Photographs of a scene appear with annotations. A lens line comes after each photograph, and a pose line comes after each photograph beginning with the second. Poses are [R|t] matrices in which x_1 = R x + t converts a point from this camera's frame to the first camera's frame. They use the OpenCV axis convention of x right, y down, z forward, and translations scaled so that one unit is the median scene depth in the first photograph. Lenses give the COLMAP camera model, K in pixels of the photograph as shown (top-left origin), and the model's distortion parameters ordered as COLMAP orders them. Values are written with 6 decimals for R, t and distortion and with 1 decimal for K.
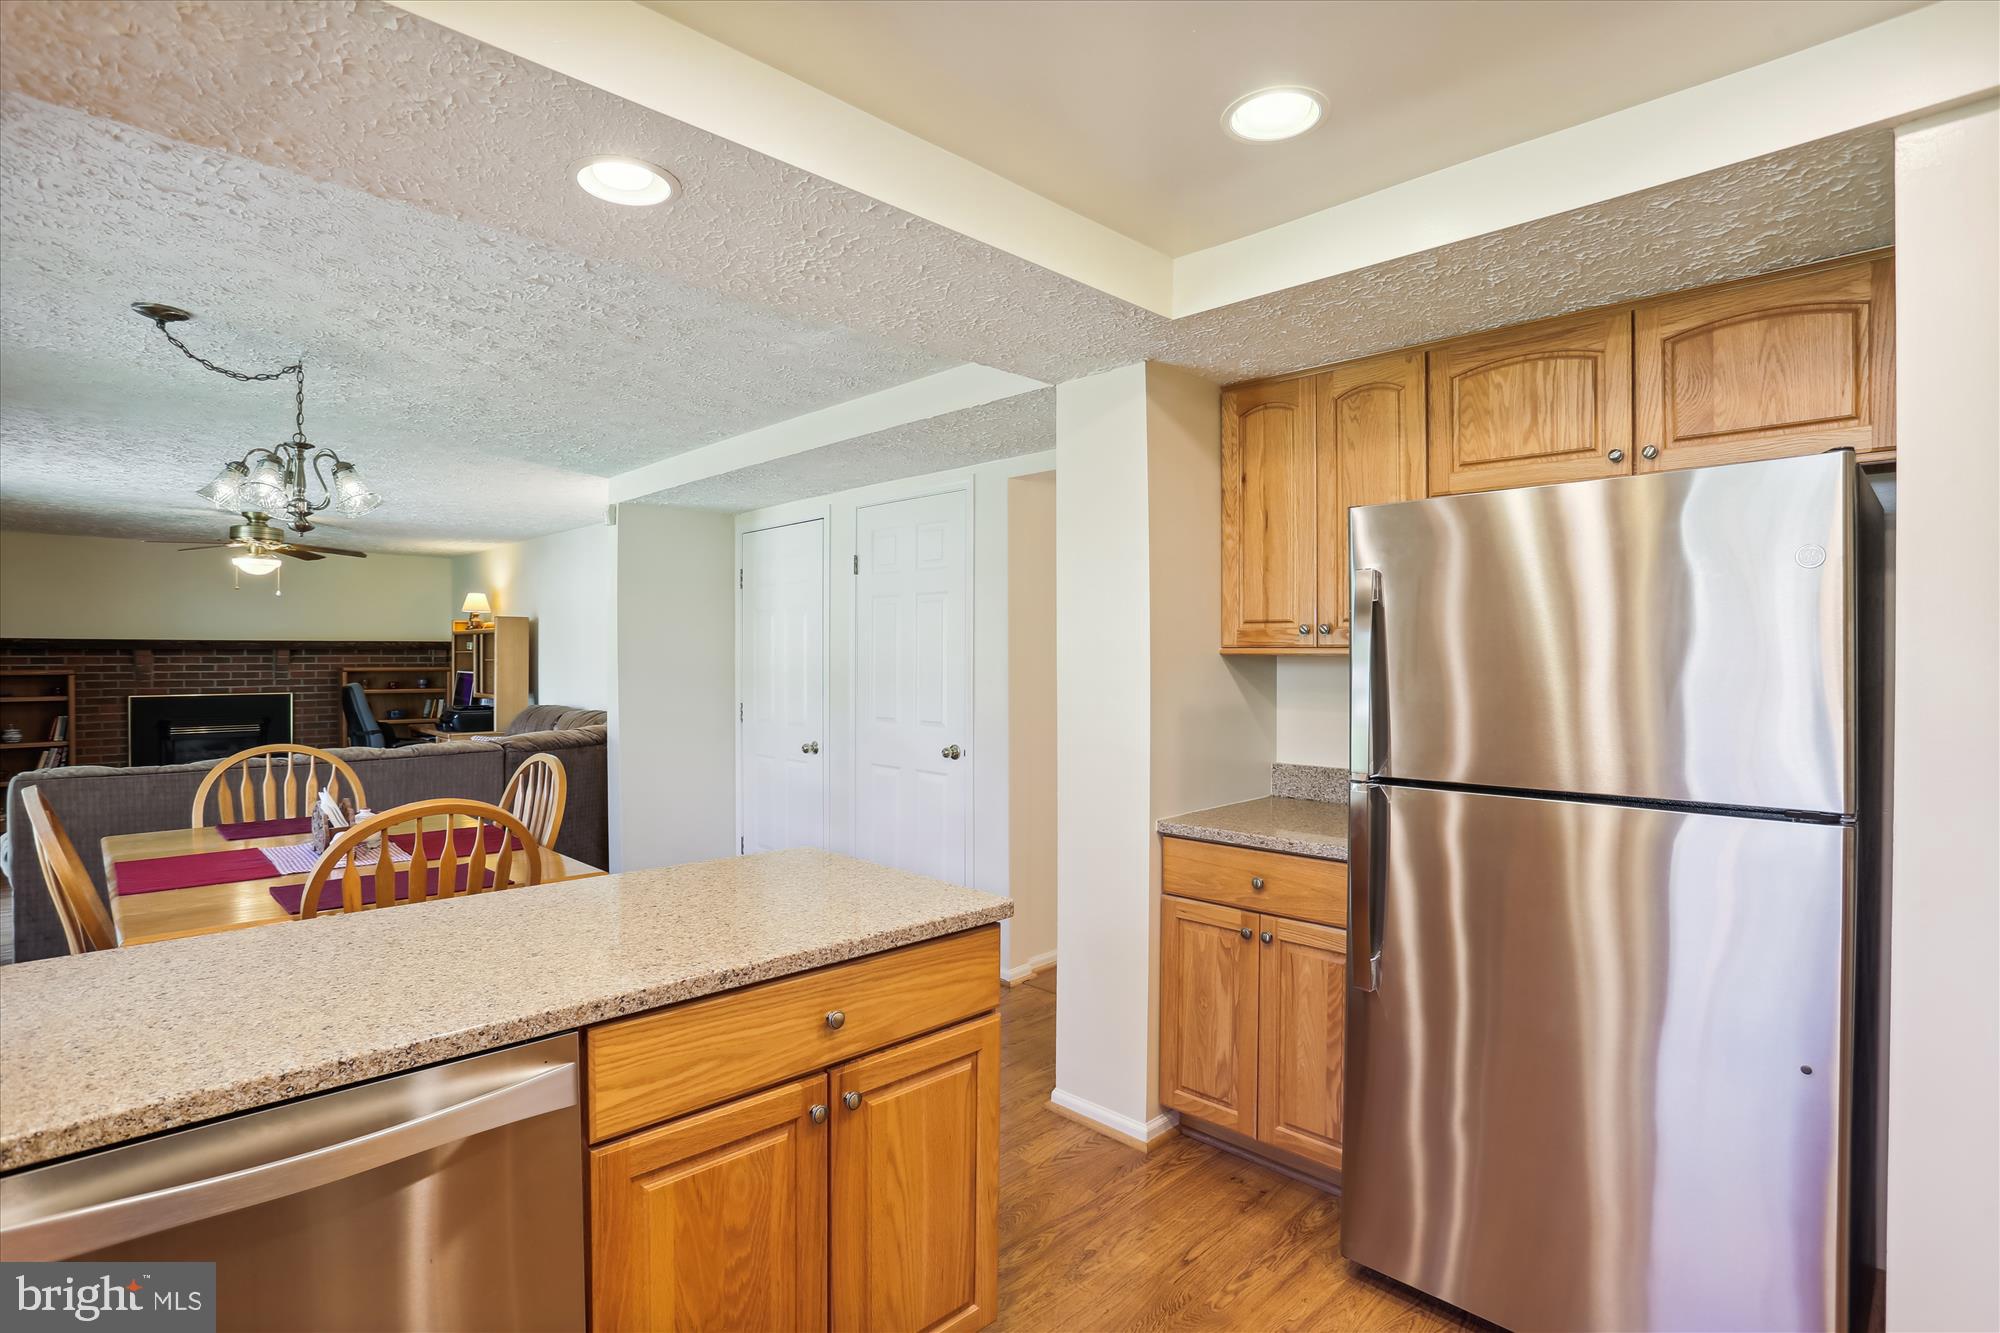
lens RADIAL K [[955.9, 0, 991.4], [0, 955.9, 658.7], [0, 0, 1]] dist [-0.049502, 0.018568]
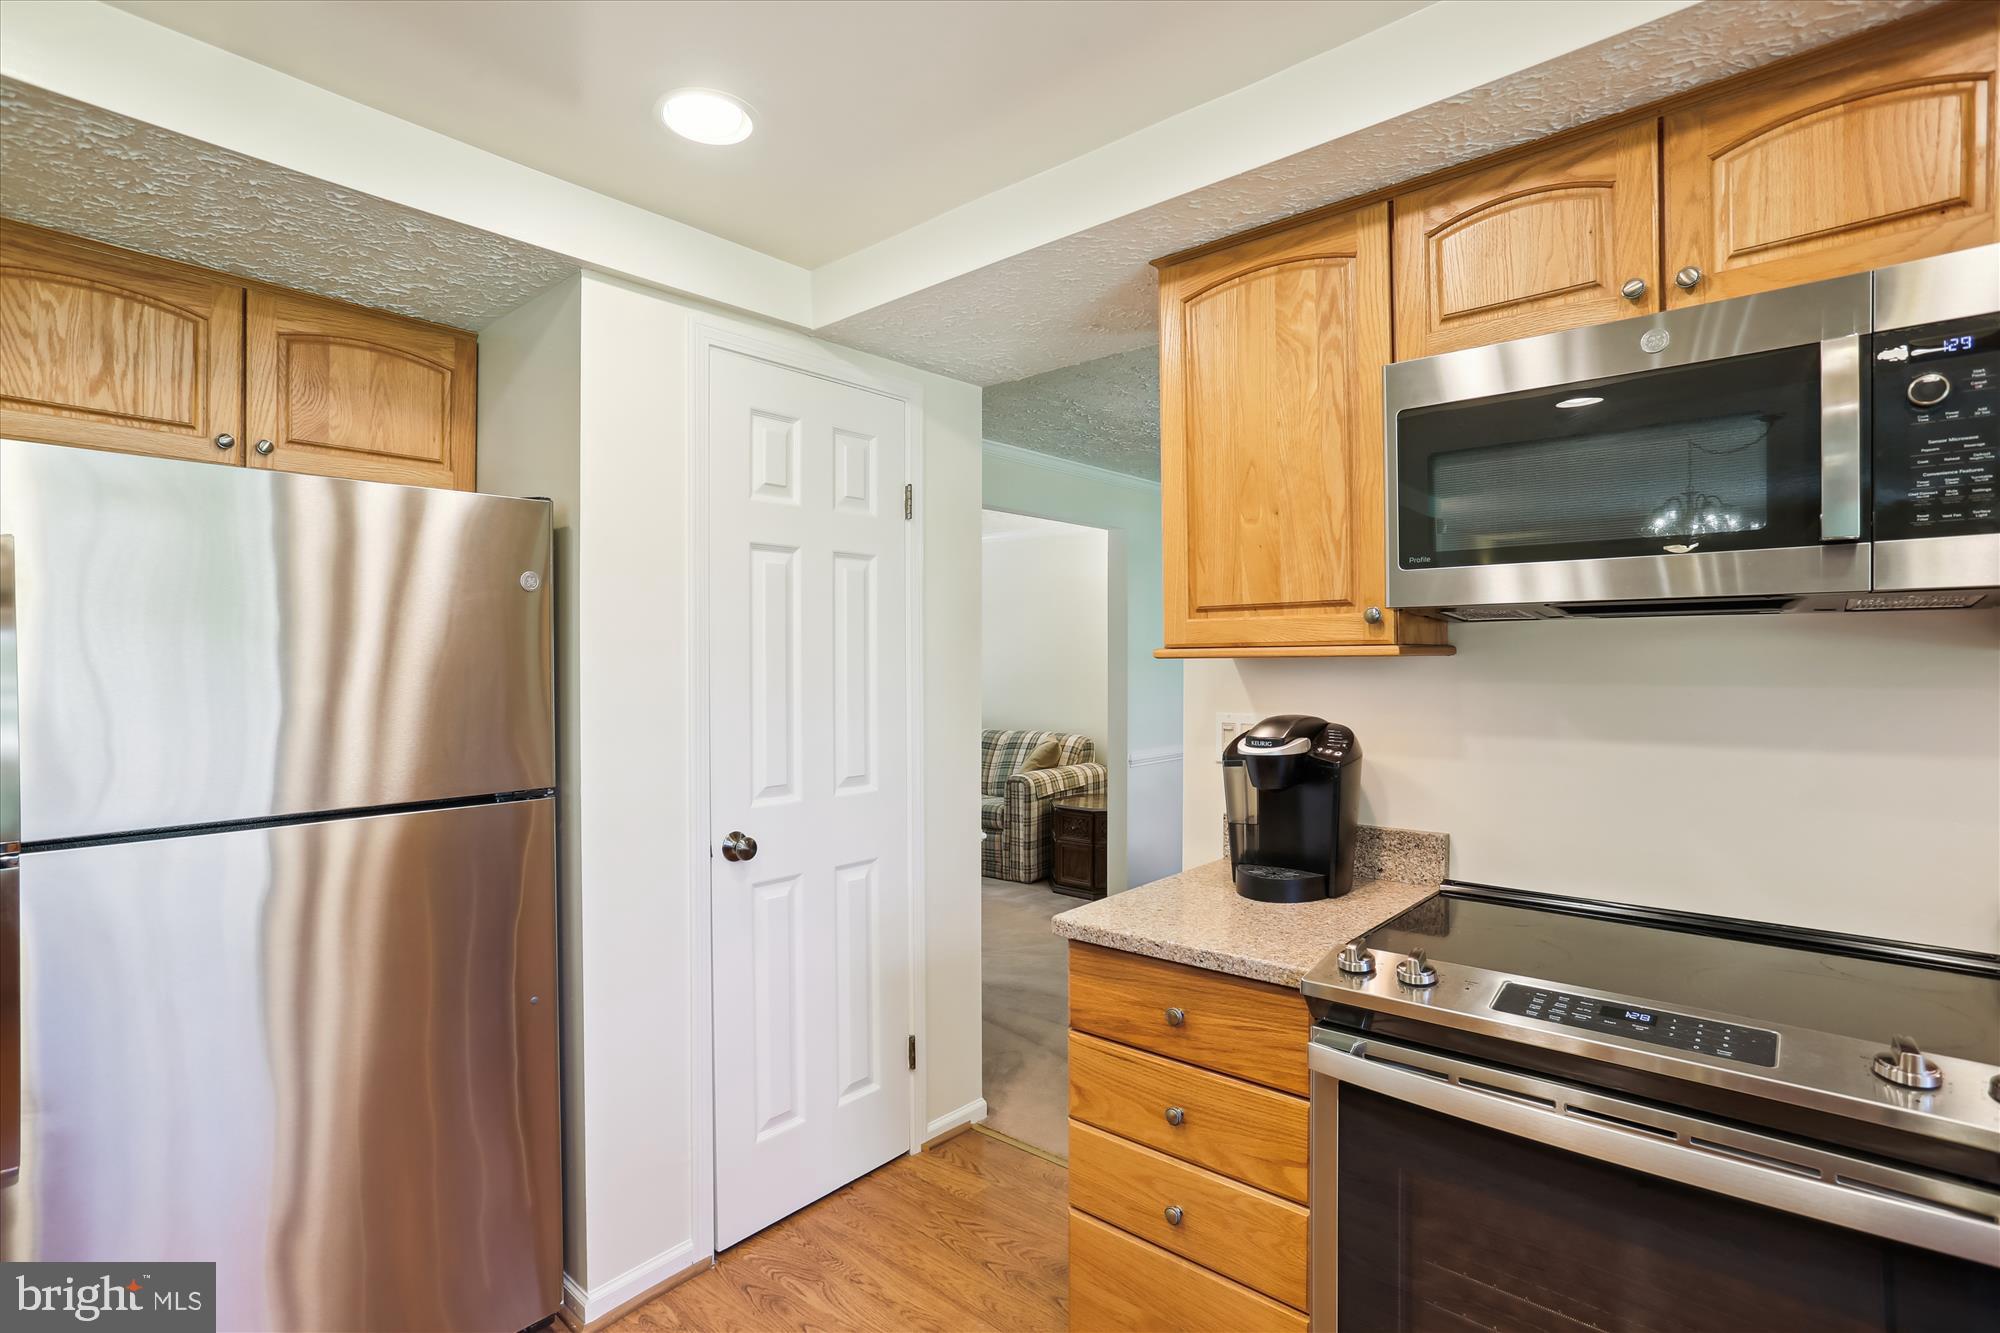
lens RADIAL K [[955.9, 0, 991.4], [0, 955.9, 658.7], [0, 0, 1]] dist [-0.049502, 0.018568]
pose [[-0.073181, 0.002753, 0.997315, -0.112925], [0.006556, 0.999976, -0.002280, -0.000274], [-0.997297, 0.006372, -0.073198, 0.134865]]
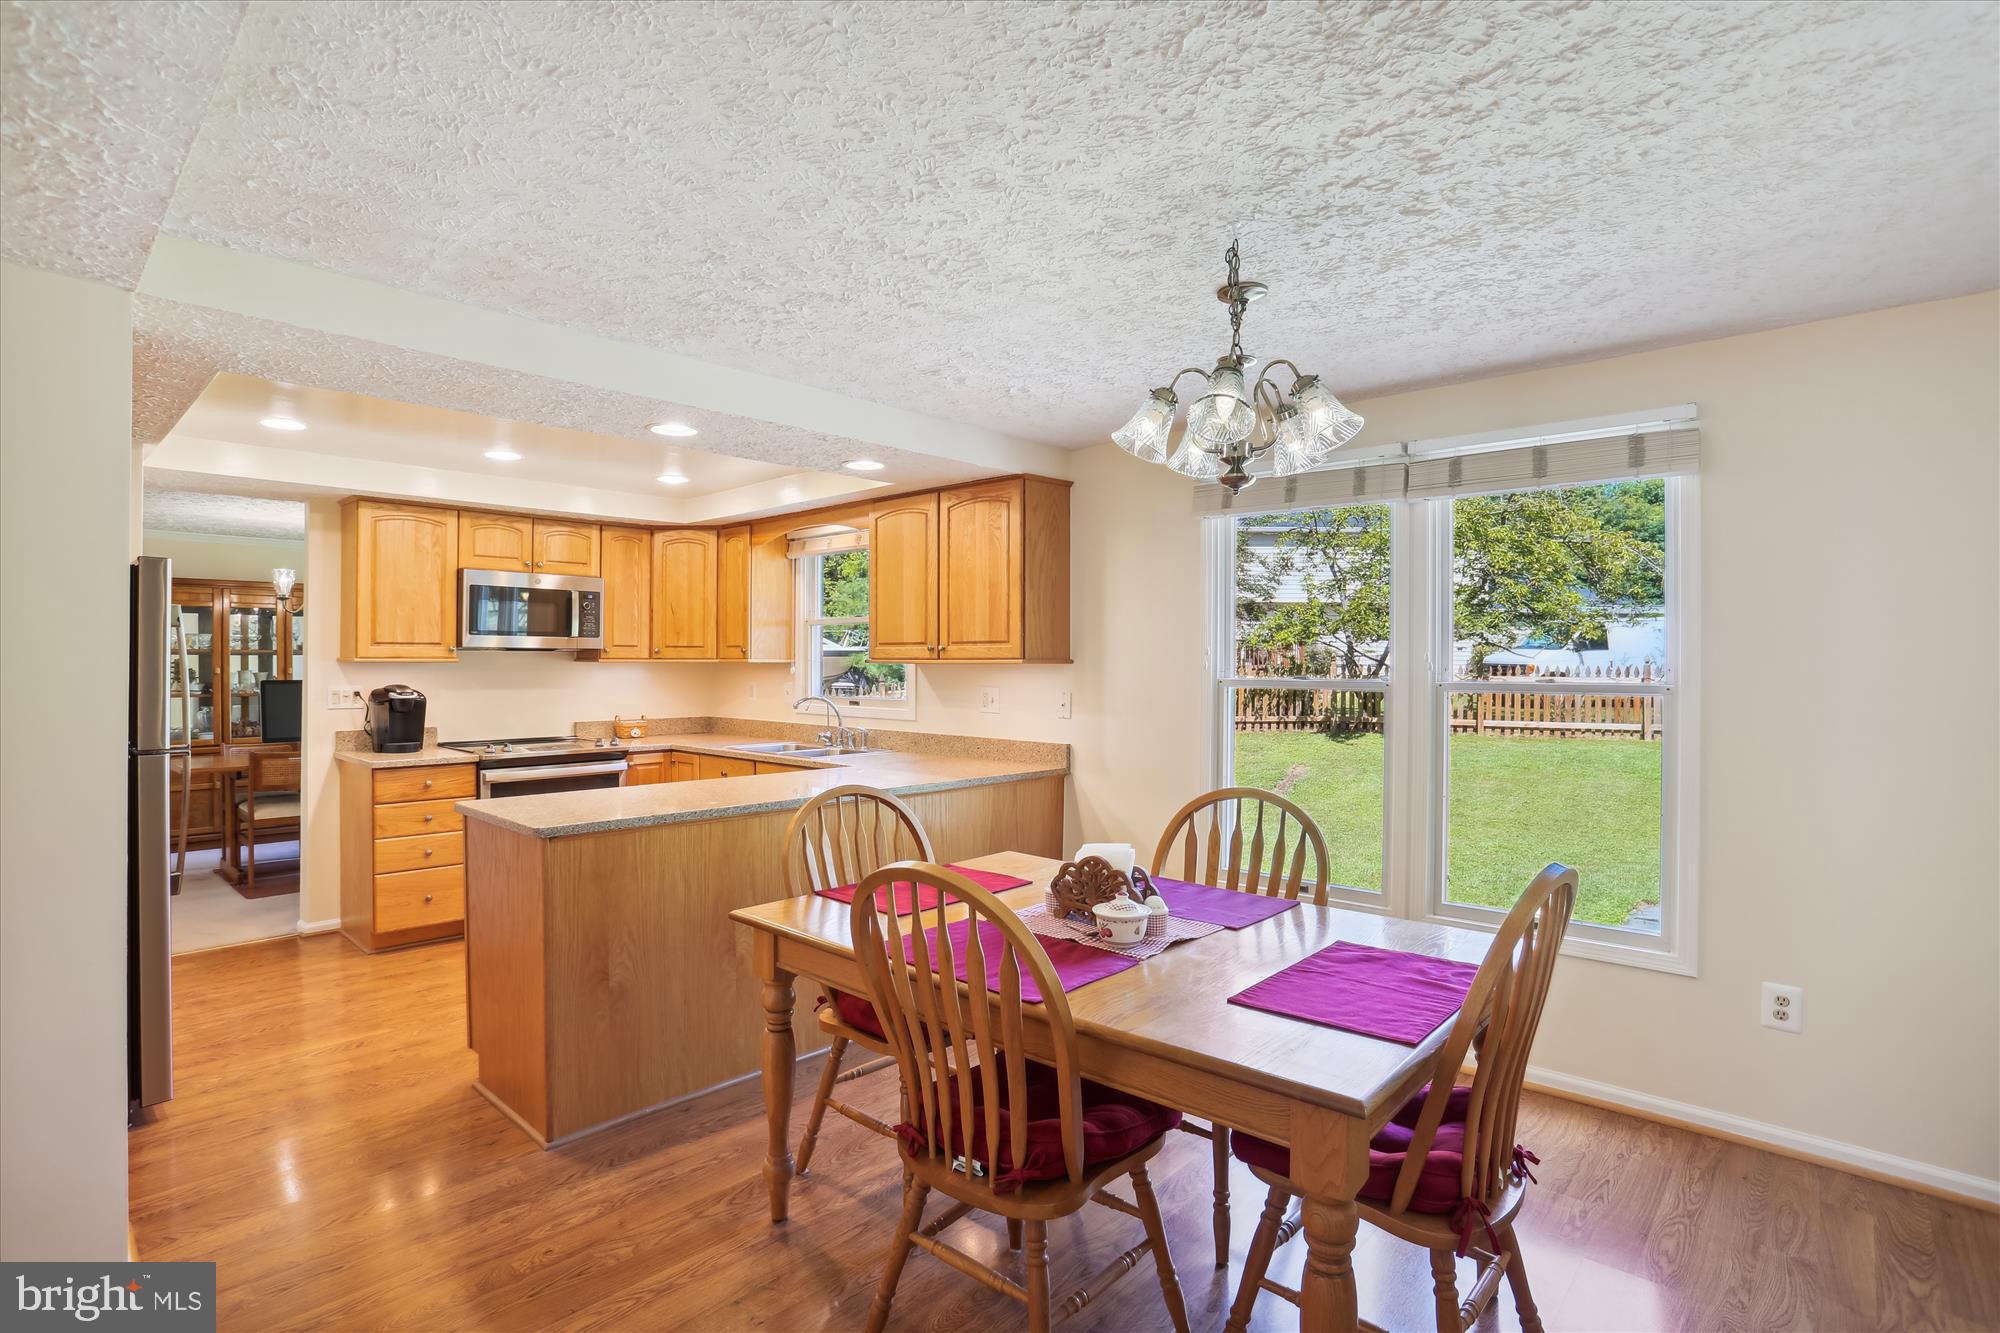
lens RADIAL K [[977.2, 0, 991.8], [0, 977.2, 660.4], [0, 0, 1]] dist [-0.069939, 0.026113]
pose [[-0.998823, -0.005334, -0.048218, -0.296230], [-0.005329, 0.999986, -0.000224, -0.005545], [0.048218, 0.000033, -0.998837, 0.952044]]
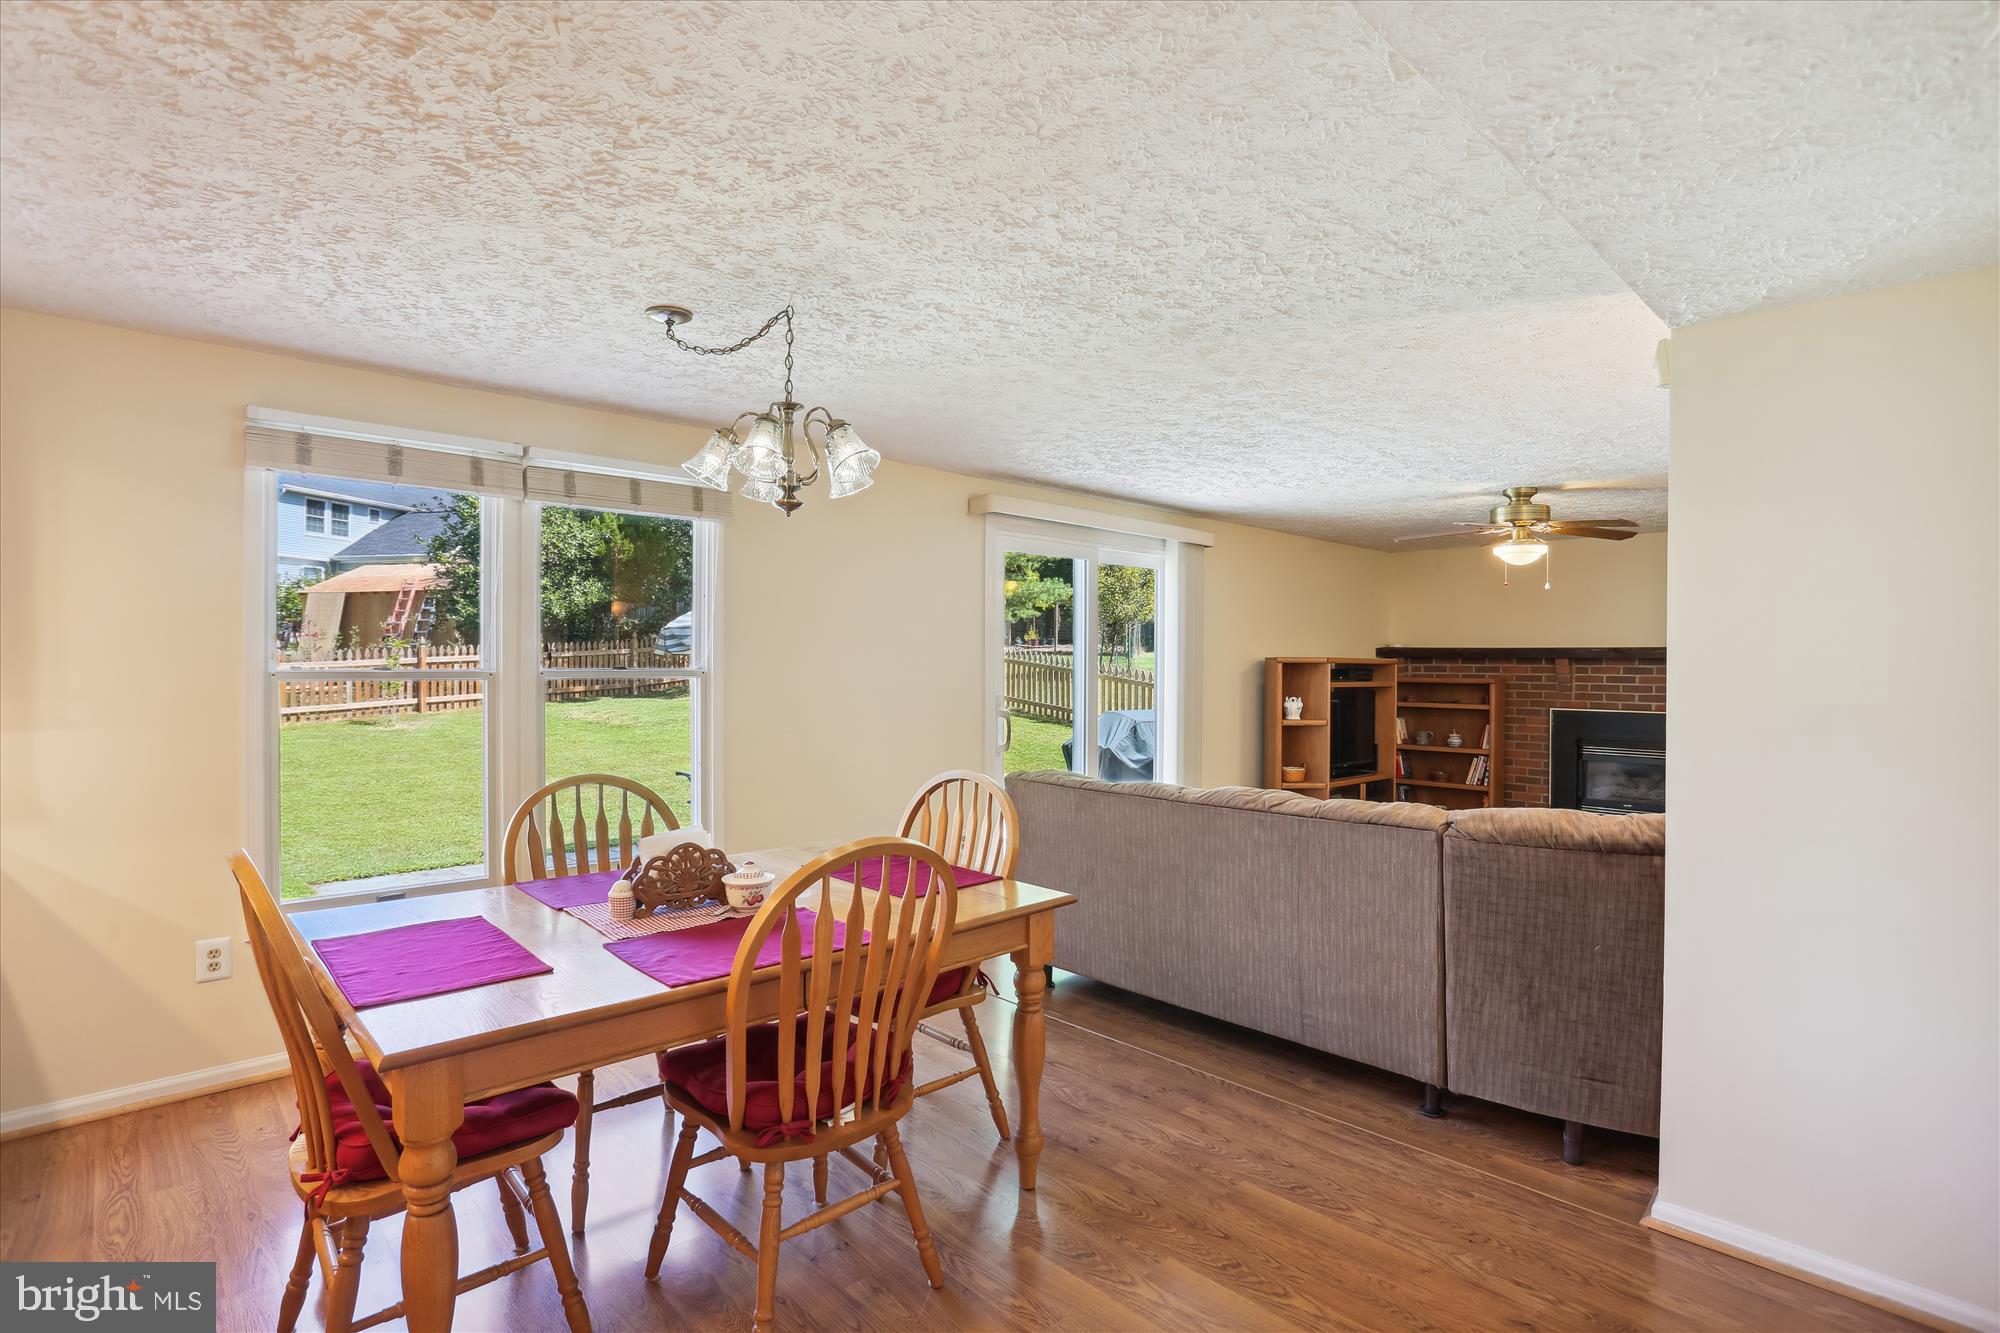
lens RADIAL K [[979.2, 0, 983.4], [0, 979.2, 672.0], [0, 0, 1]] dist [-0.071278, 0.025426]
pose [[-0.023573, 0.011657, -0.999654, 0.067997], [-0.009355, 0.999886, 0.011880, -0.003366], [0.999678, 0.009631, -0.023461, 0.670785]]
